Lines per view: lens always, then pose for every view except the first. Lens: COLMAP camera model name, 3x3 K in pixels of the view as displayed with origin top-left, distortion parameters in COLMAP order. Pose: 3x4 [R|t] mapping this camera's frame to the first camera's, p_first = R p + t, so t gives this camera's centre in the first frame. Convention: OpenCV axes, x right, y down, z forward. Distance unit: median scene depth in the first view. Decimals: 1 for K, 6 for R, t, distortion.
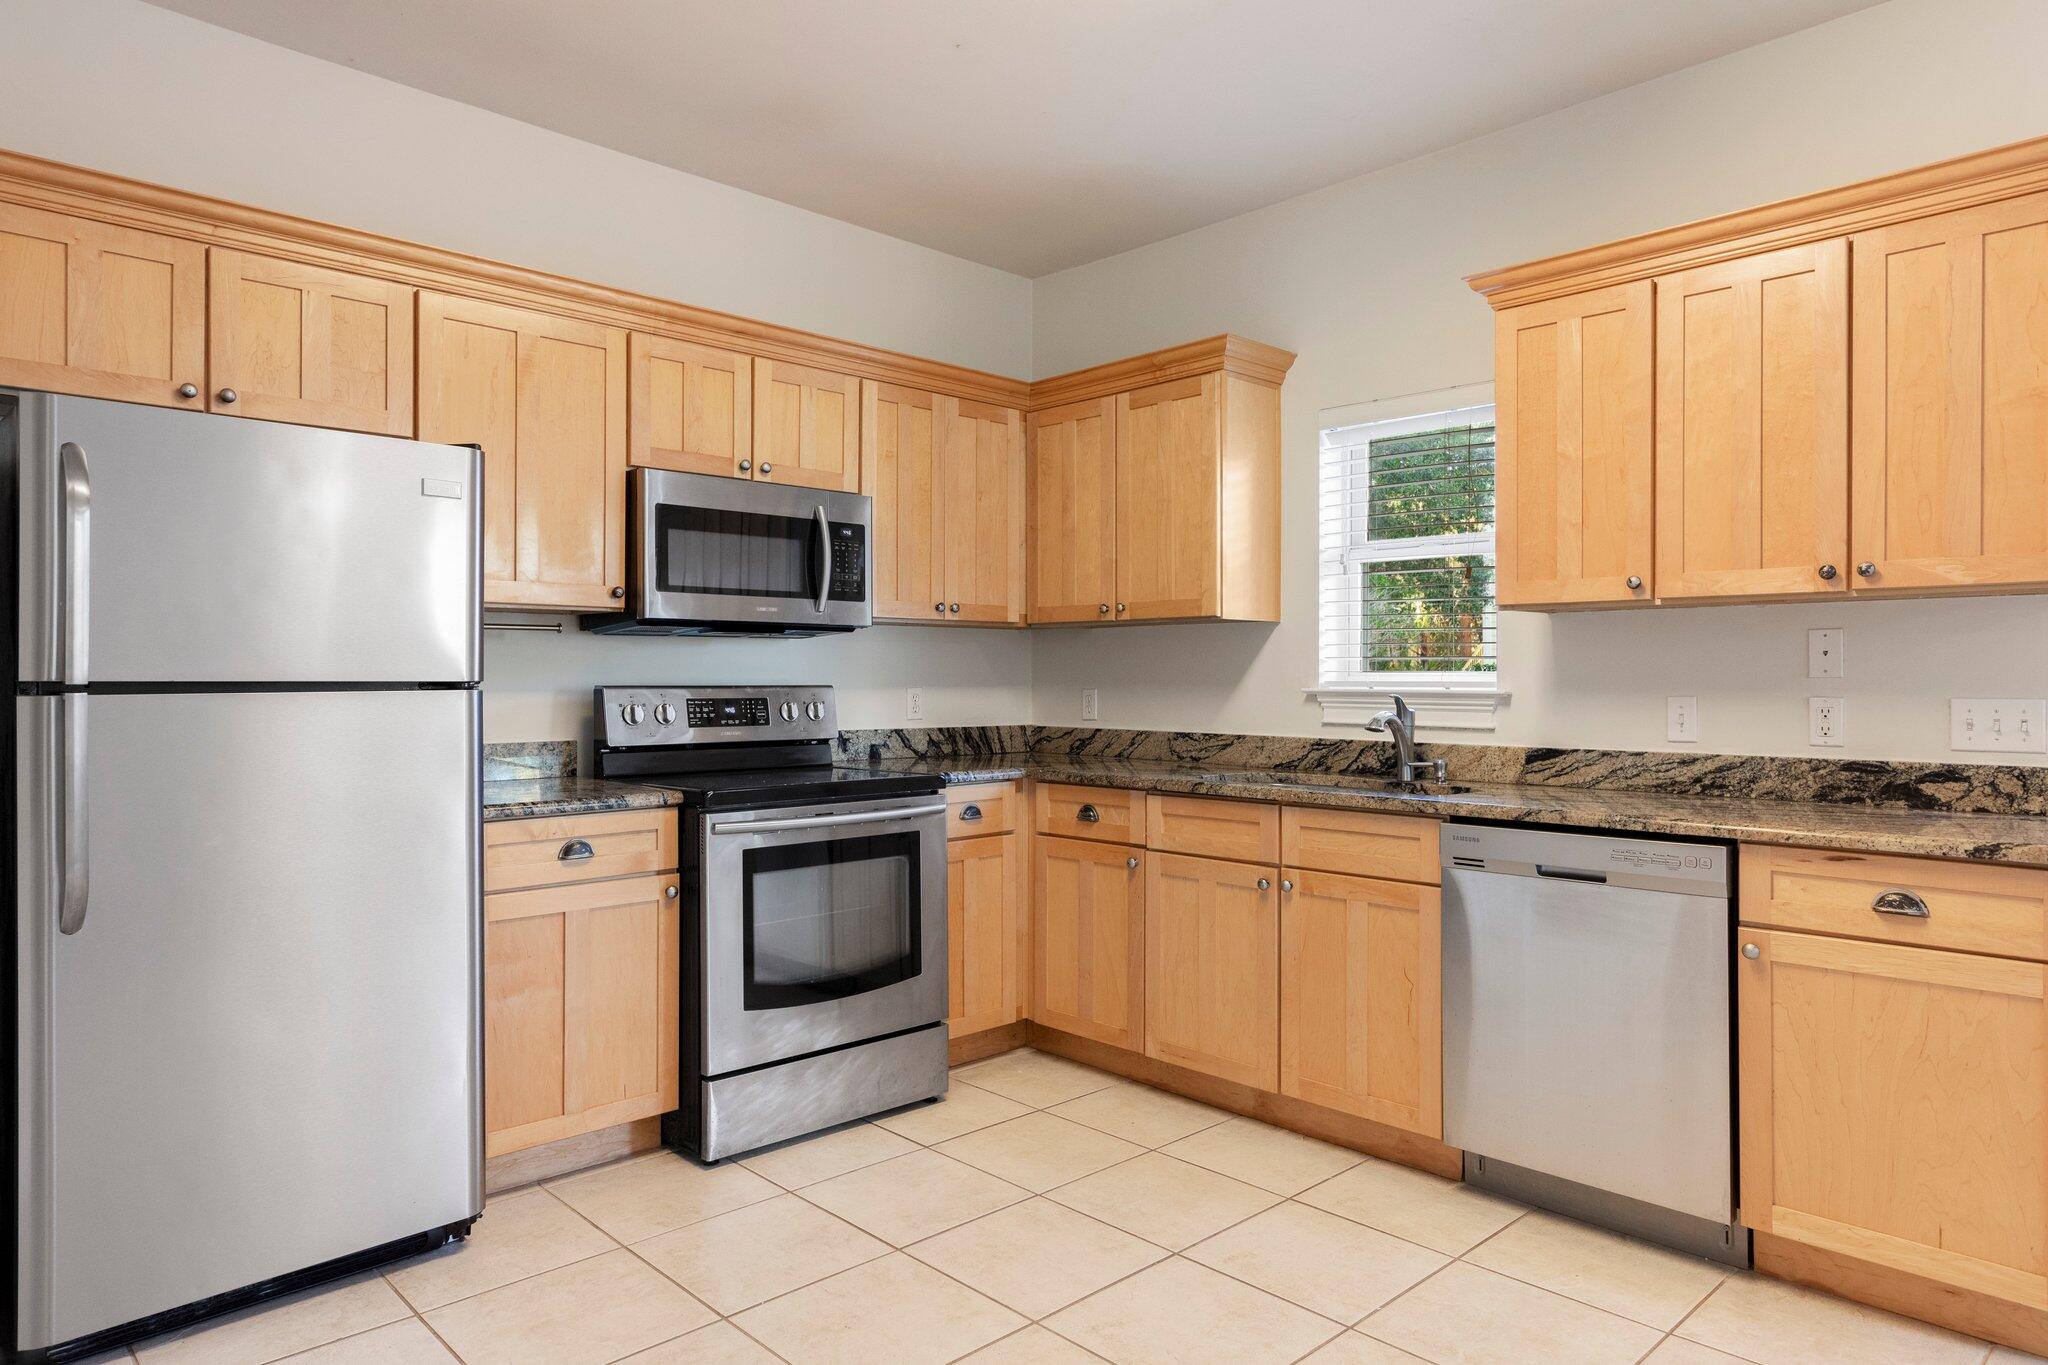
lens RADIAL K [[1301.1, 0, 1007.0], [0, 1301.1, 673.7], [0, 0, 1]] dist [-0.000434, 0.001585]
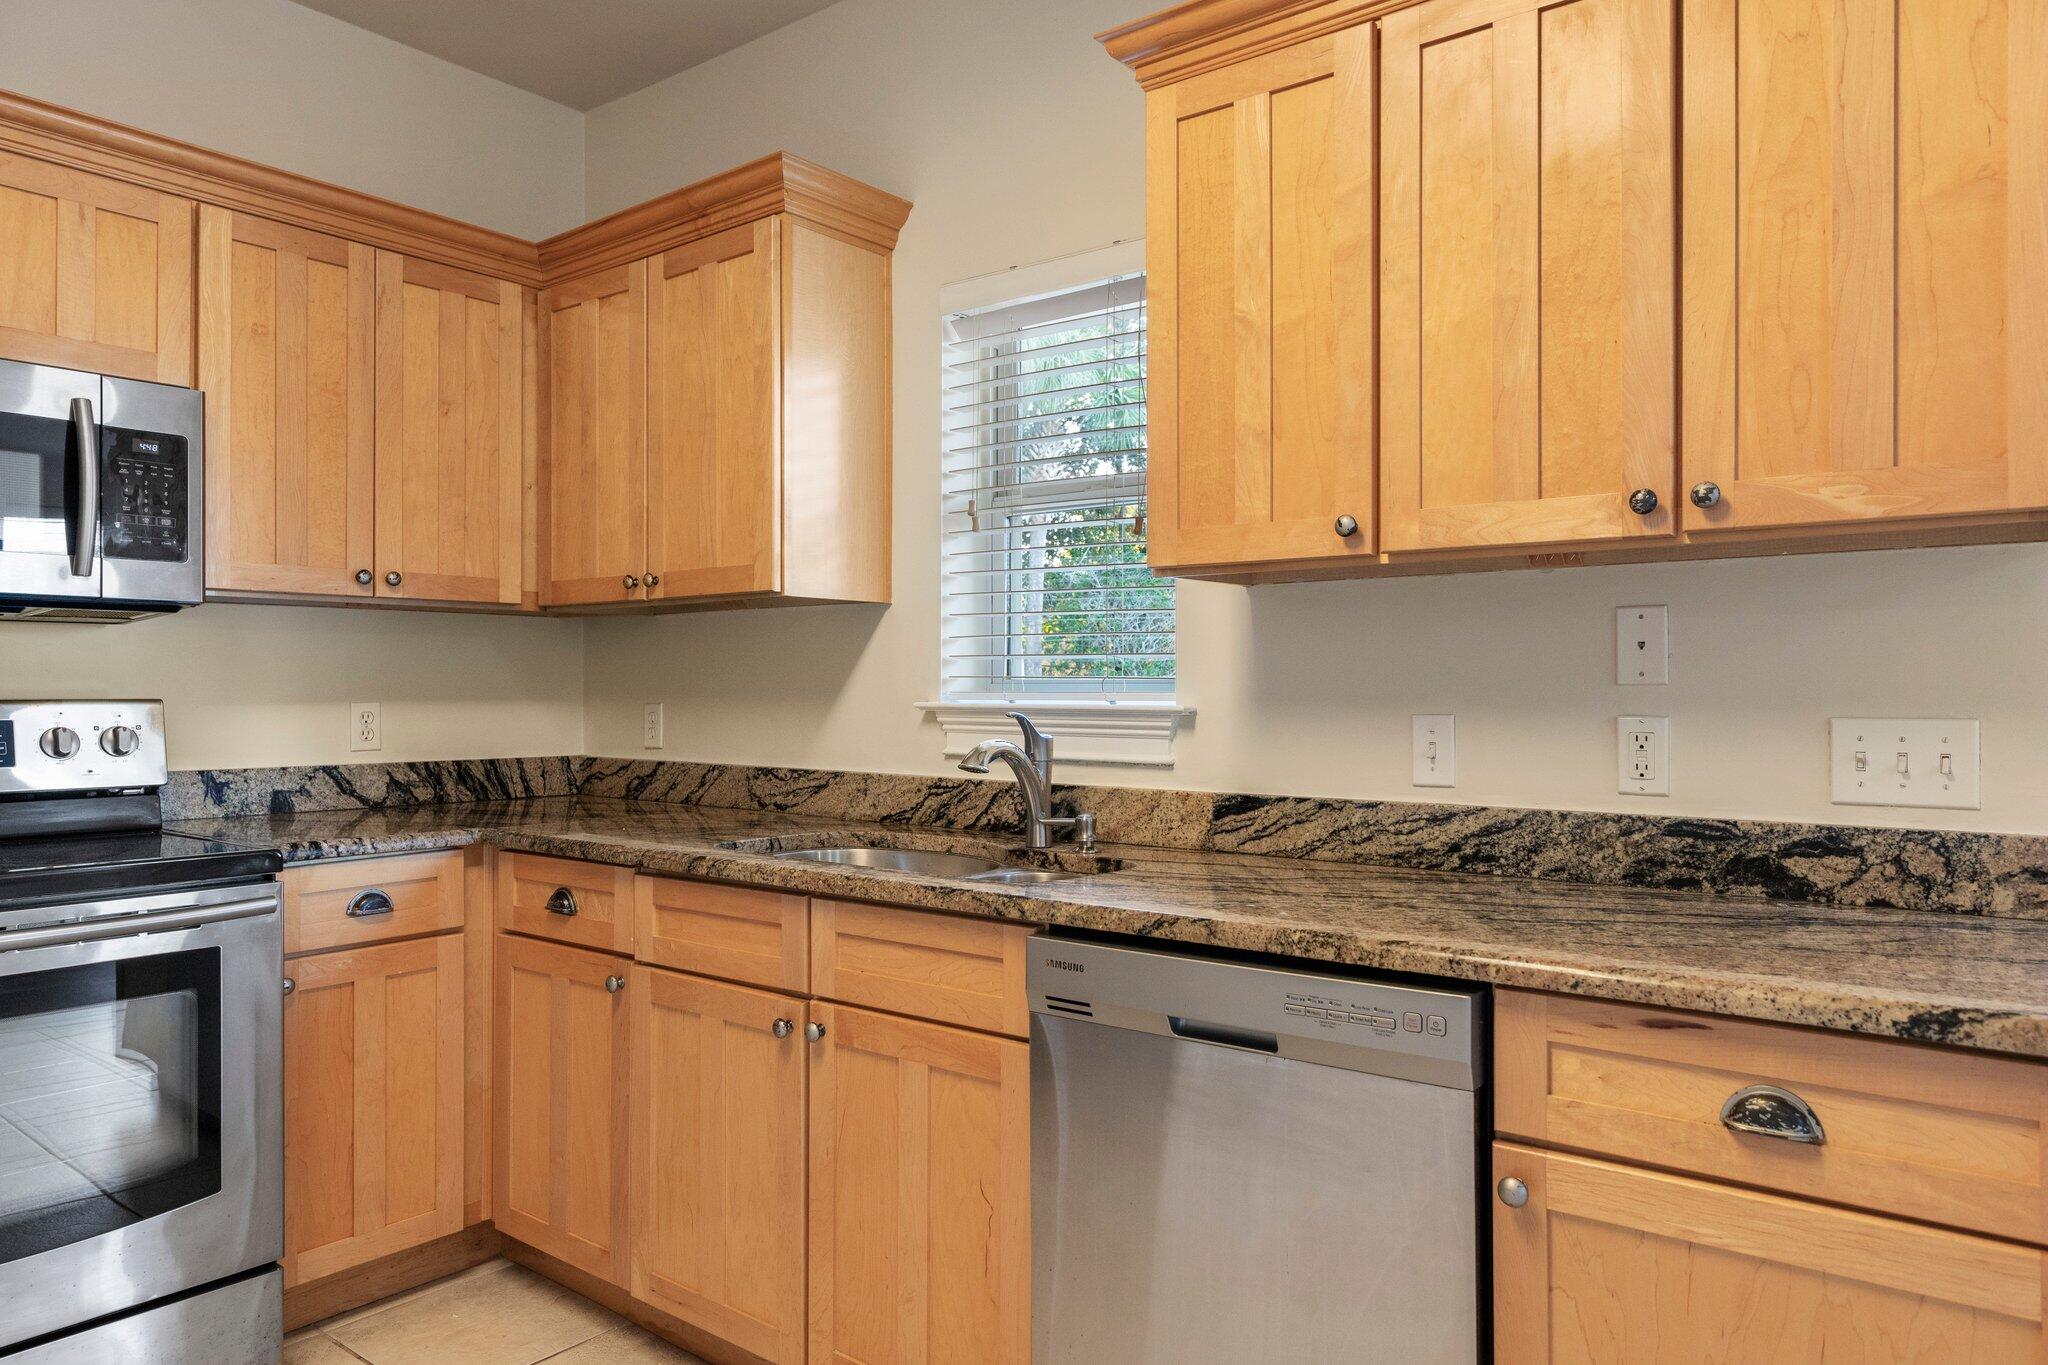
lens RADIAL K [[1355.7, 0, 1055.0], [0, 1355.7, 677.9], [0, 0, 1]] dist [0.002789, -0.000007]
pose [[0.988664, 0.000047, 0.150144, 0.228355], [0.000673, 0.999989, -0.004747, 0.002503], [-0.150143, 0.004795, 0.988653, 0.359918]]
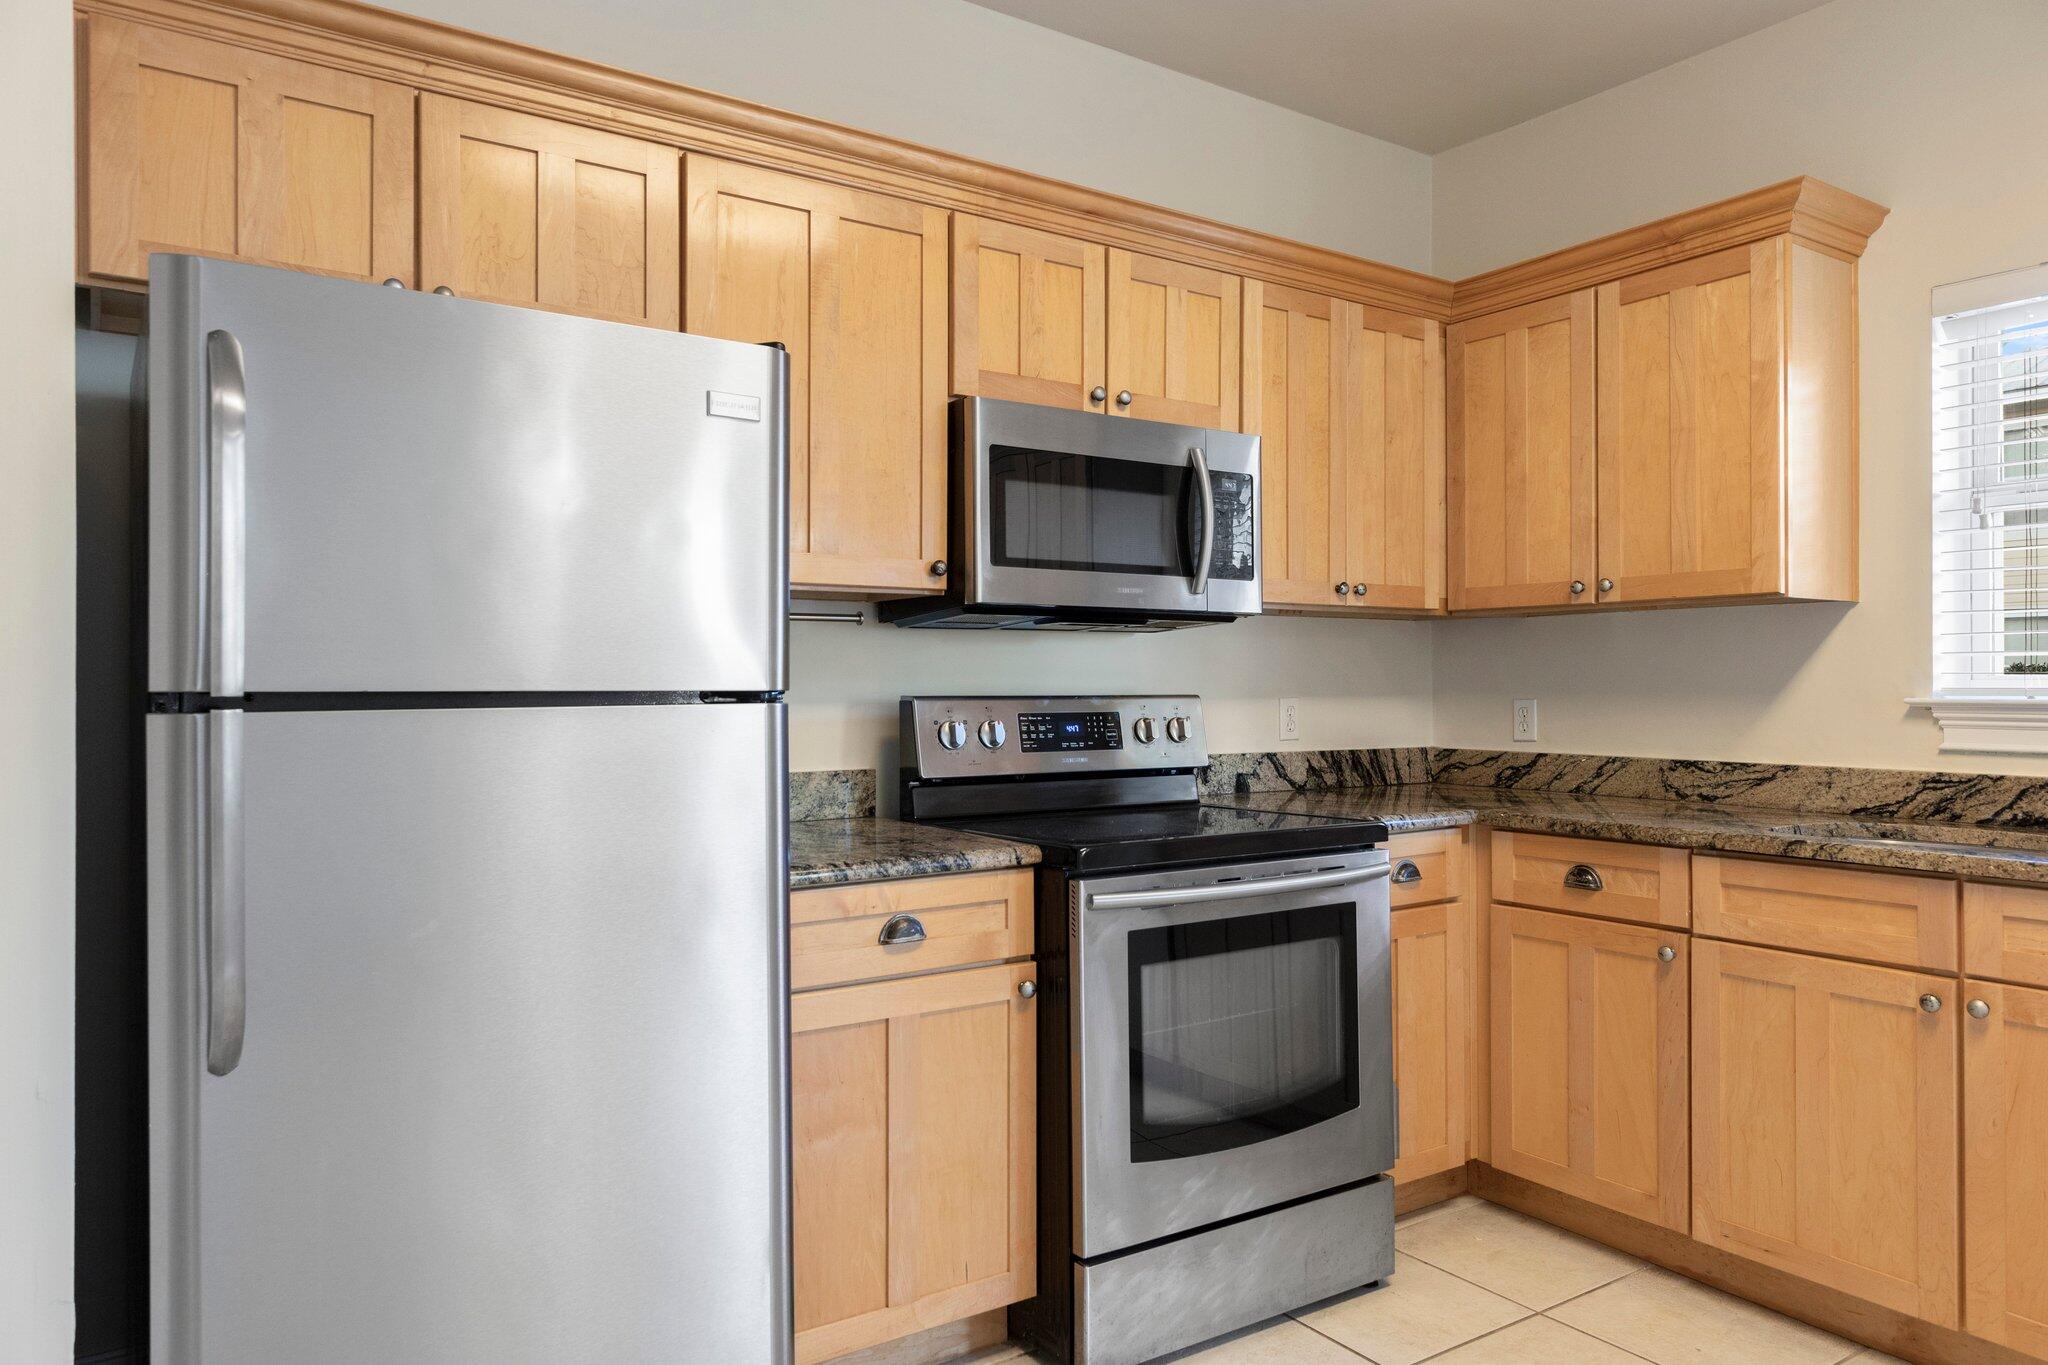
lens RADIAL K [[1355.7, 0, 987.4], [0, 1355.7, 682.0], [0, 0, 1]] dist [0.002789, -0.000007]
pose [[0.985766, -0.003562, -0.168084, -0.148935], [0.003526, 0.999994, -0.000518, 0.001790], [0.168085, -0.000082, 0.985773, 0.261860]]
